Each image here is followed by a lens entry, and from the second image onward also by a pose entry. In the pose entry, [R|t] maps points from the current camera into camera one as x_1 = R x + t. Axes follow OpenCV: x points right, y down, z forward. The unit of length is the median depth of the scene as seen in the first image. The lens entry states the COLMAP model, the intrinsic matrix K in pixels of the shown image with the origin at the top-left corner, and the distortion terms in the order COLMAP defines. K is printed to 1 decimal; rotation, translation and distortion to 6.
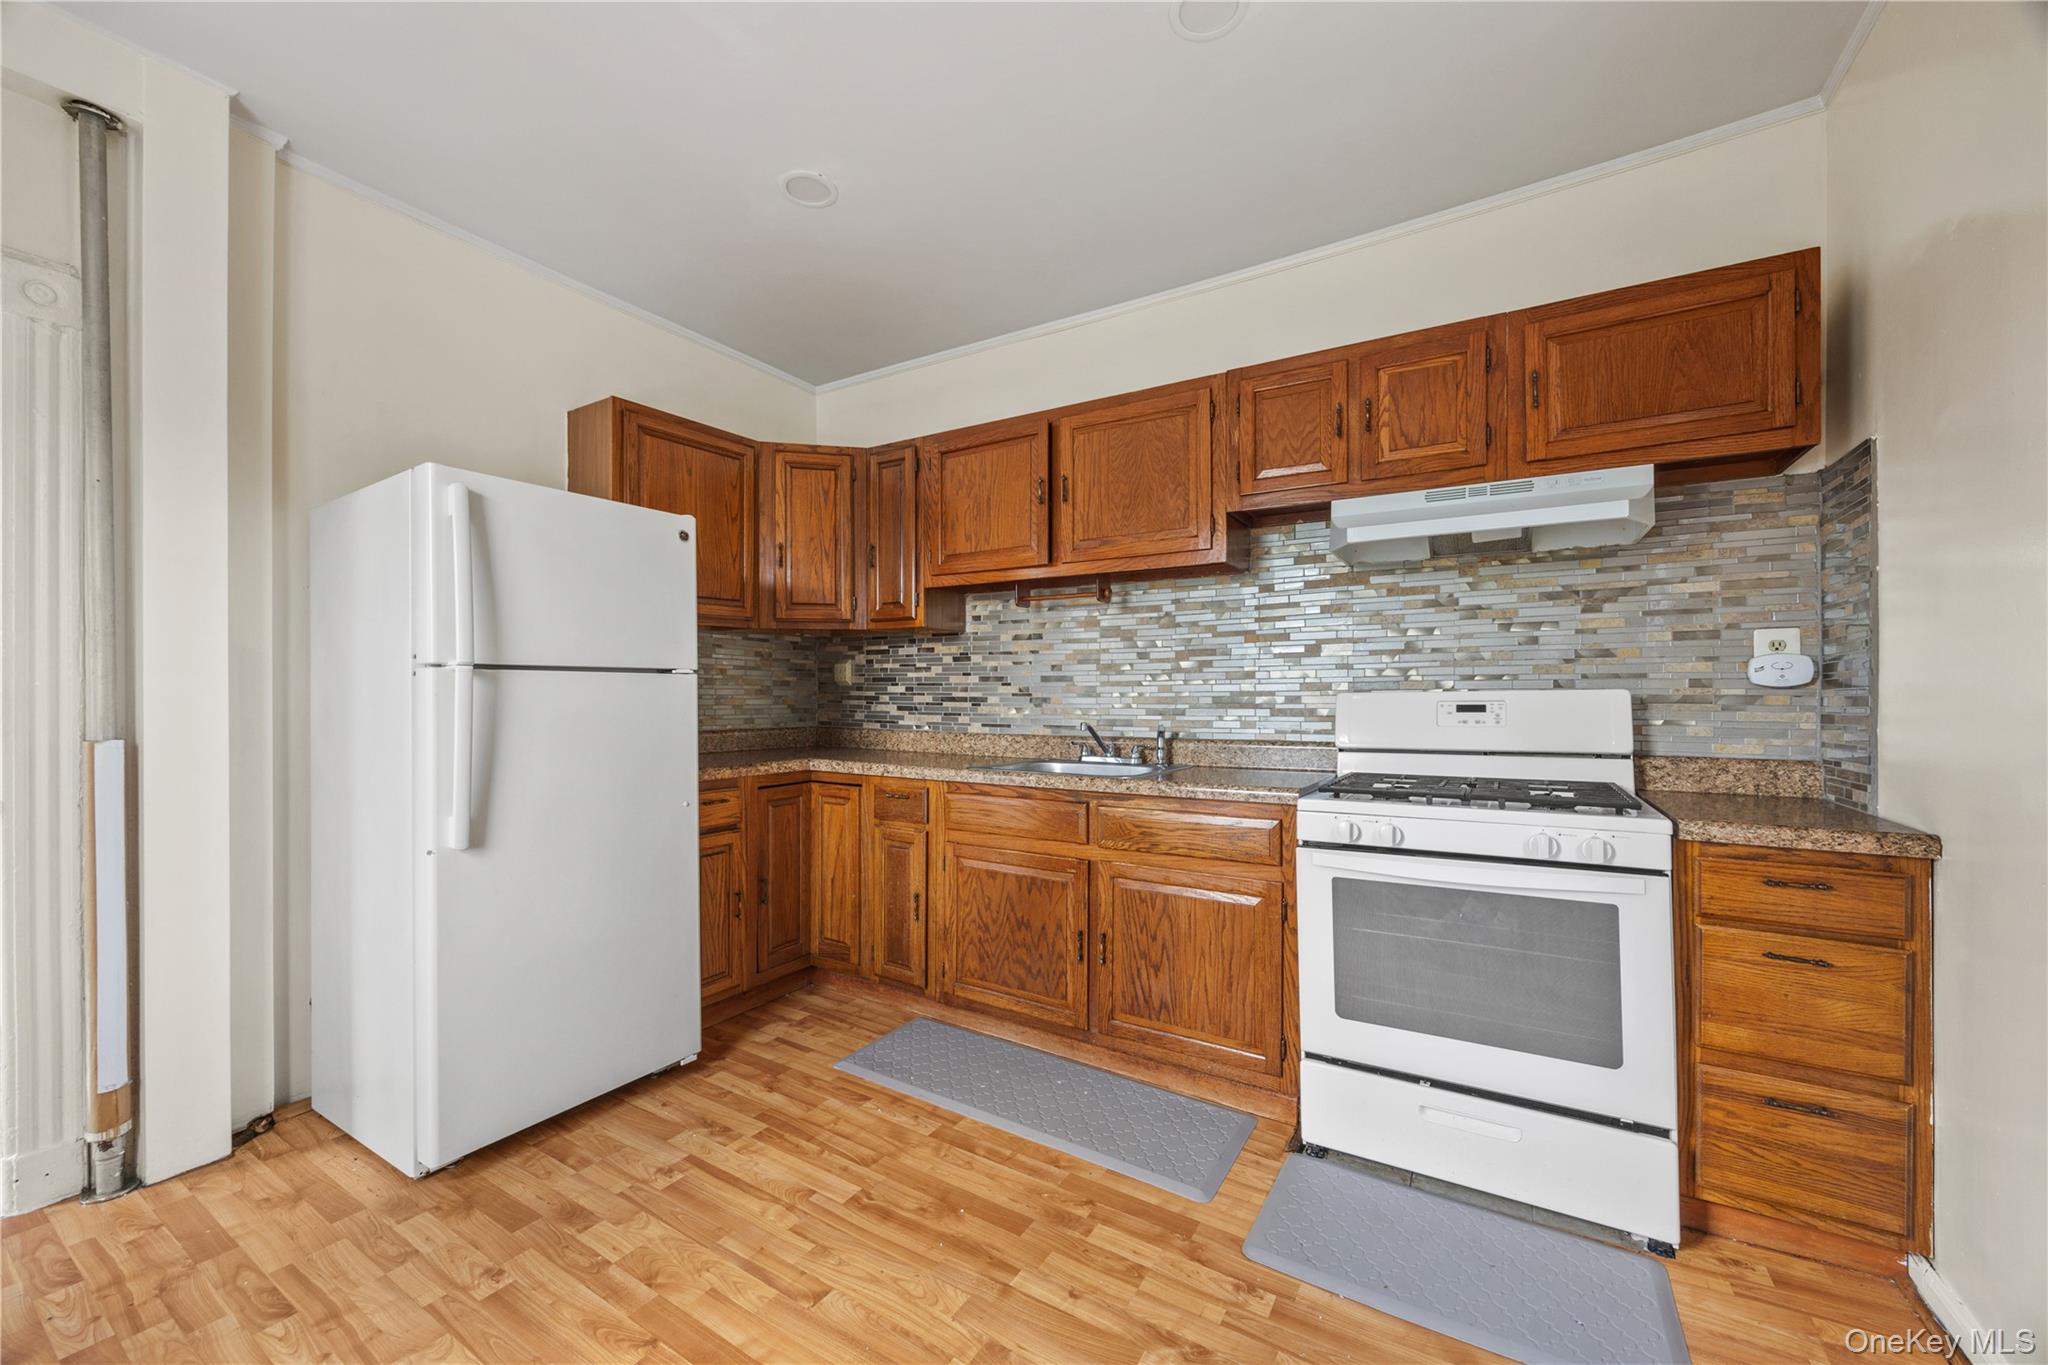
lens RADIAL K [[787.7, 0, 1020.7], [0, 787.7, 688.1], [0, 0, 1]] dist [-0.000859, 0.000053]
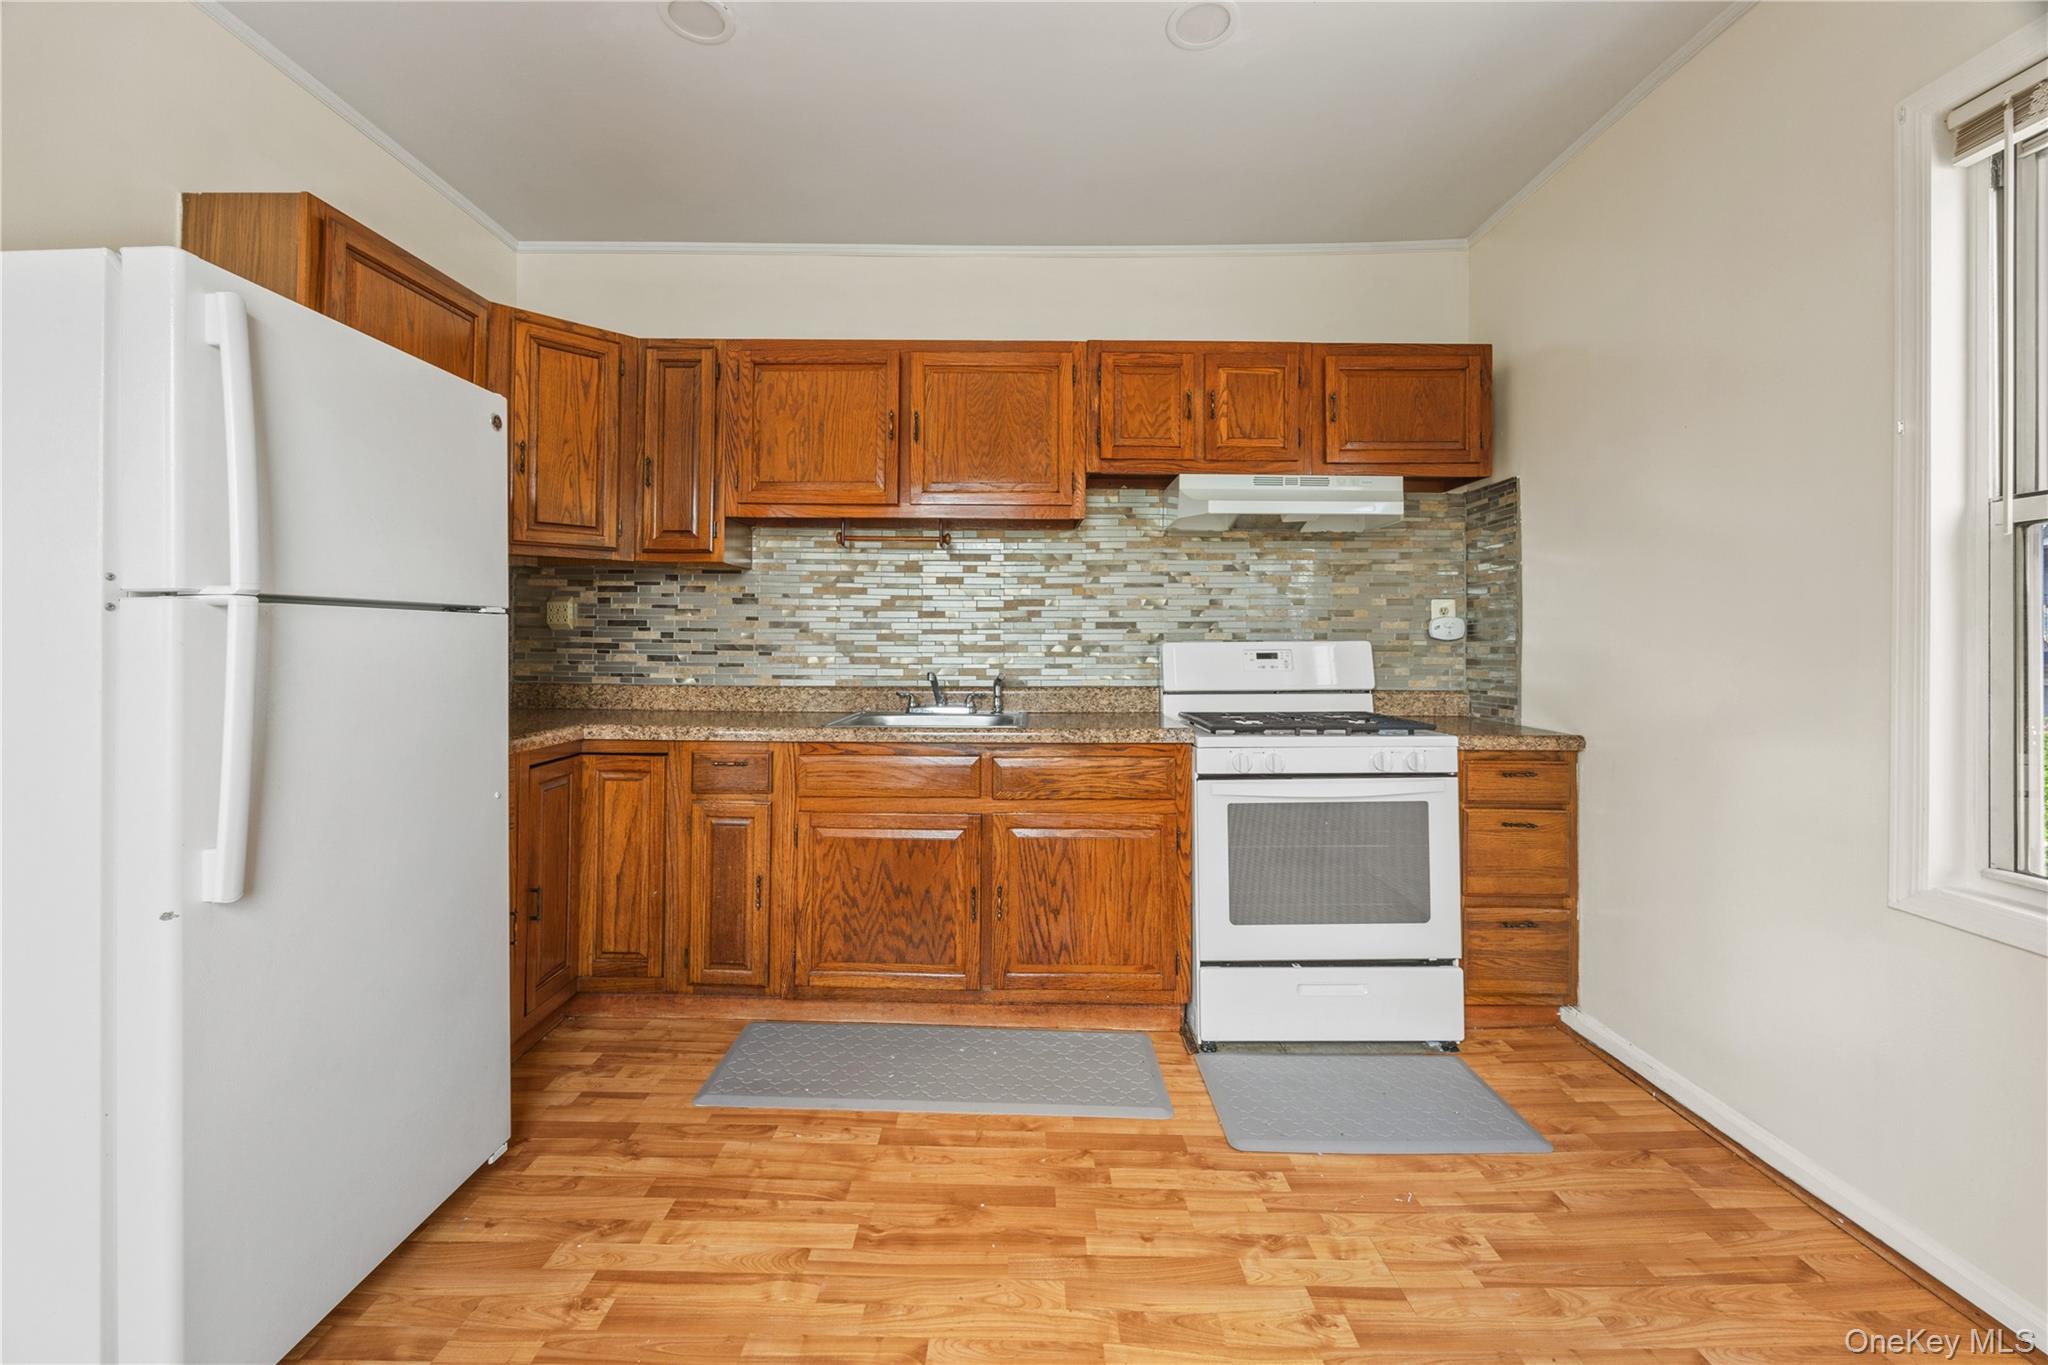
lens RADIAL K [[806.4, 0, 1009.0], [0, 806.4, 625.6], [0, 0, 1]] dist [-0.001166, 0.000055]
pose [[0.854661, 0.013554, 0.519009, -0.444706], [-0.008735, 0.999893, -0.011727, -0.003245], [-0.519112, 0.005489, 0.854688, 0.141450]]
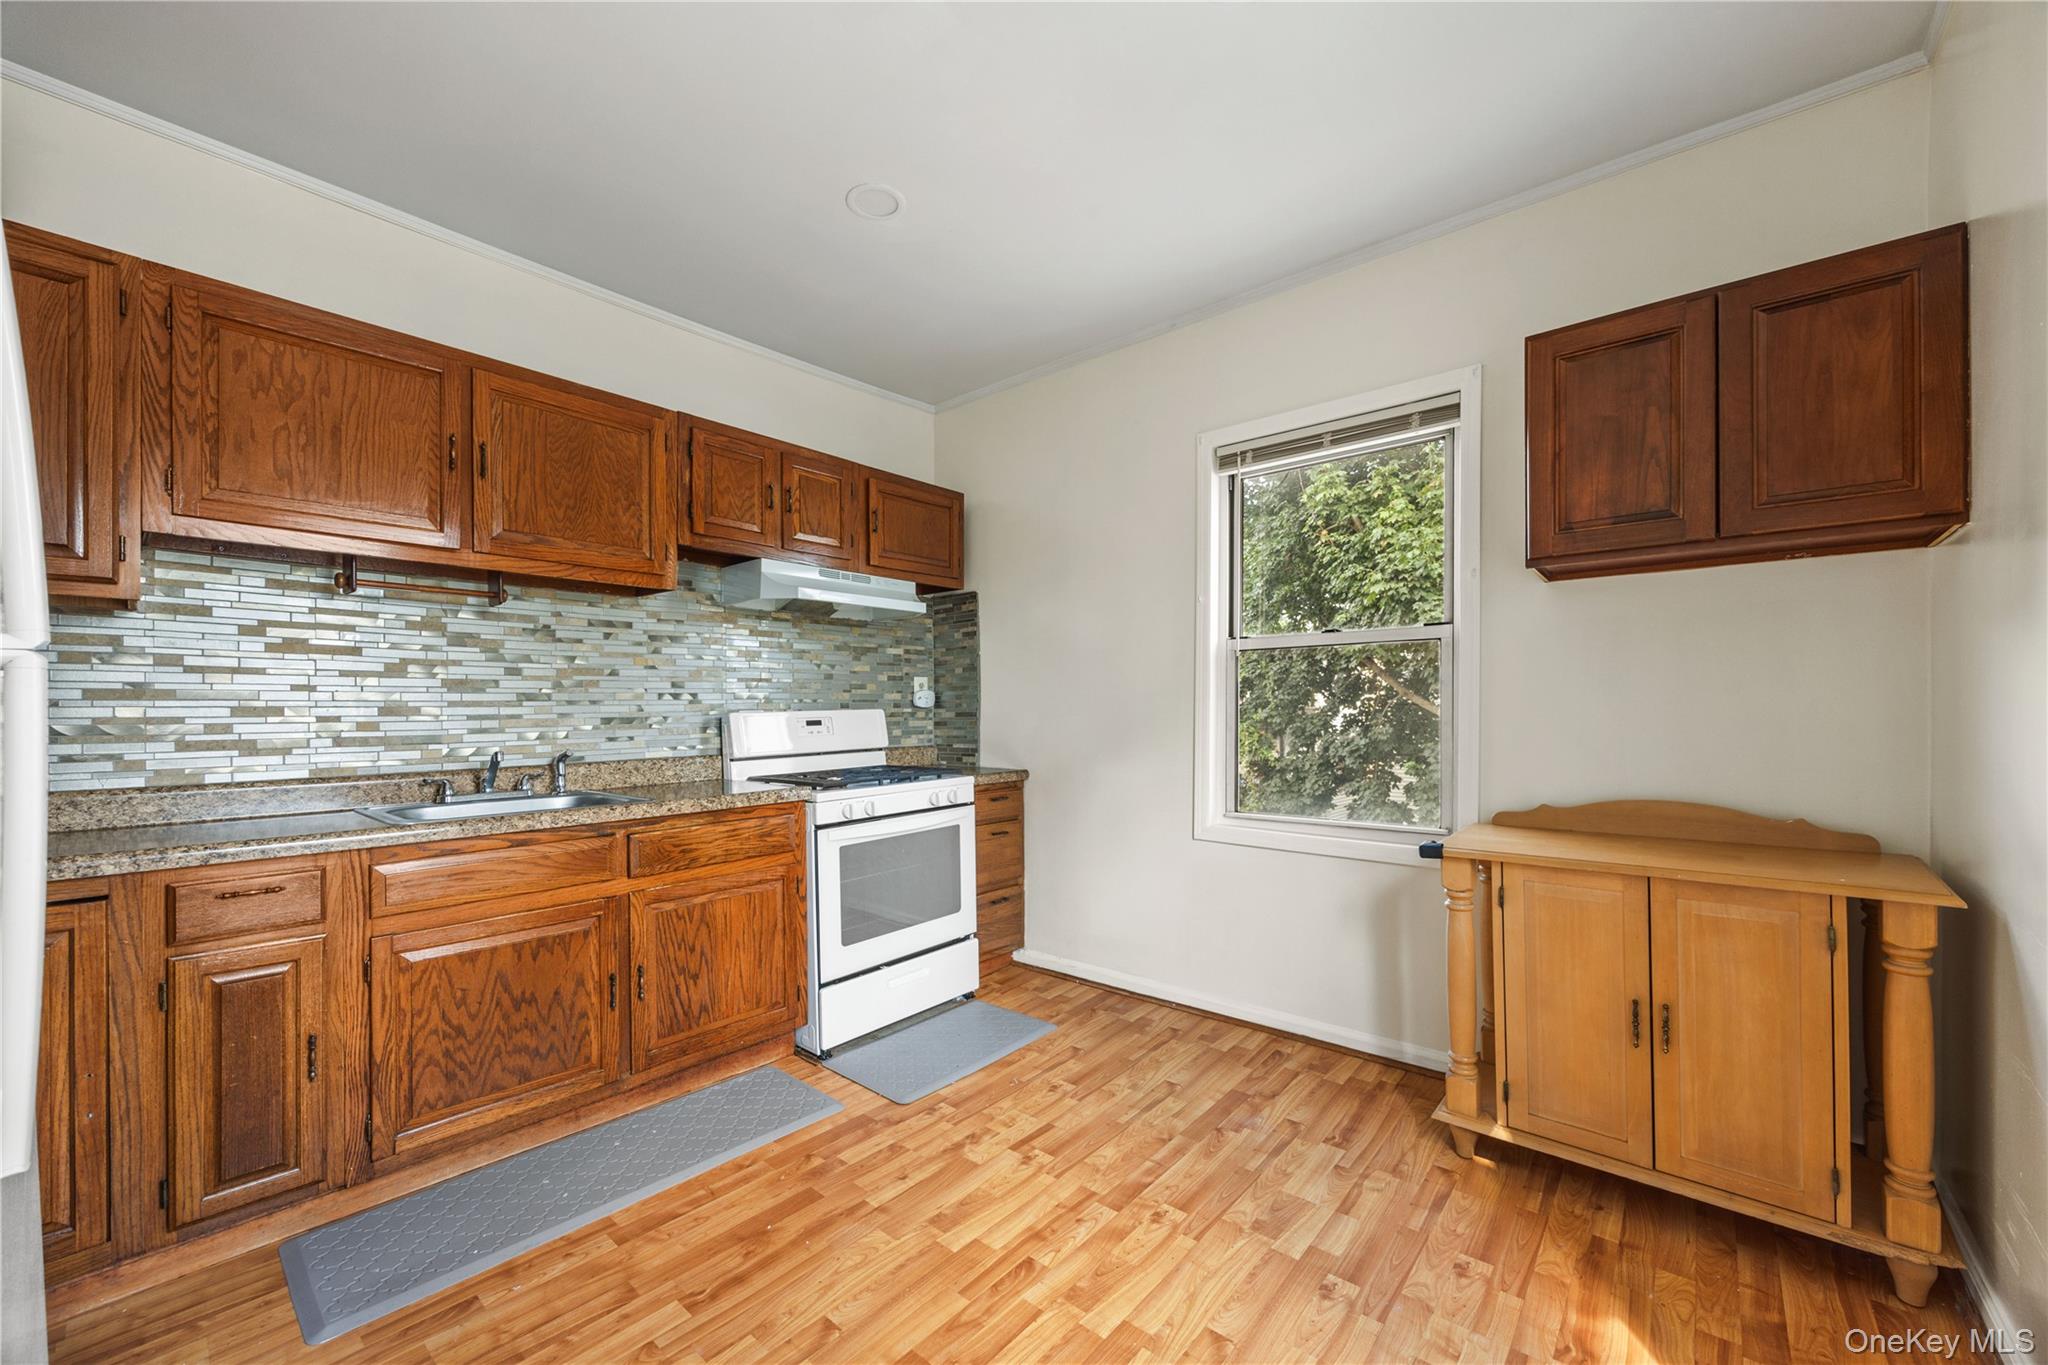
lens RADIAL K [[802.7, 0, 1026.9], [0, 802.7, 710.2], [0, 0, 1]] dist [-0.000958, 0.000096]
pose [[0.149009, -0.003991, 0.988828, -0.846409], [0.000638, 0.999992, 0.003940, -0.002574], [-0.988836, 0.000044, 0.149010, 0.422693]]
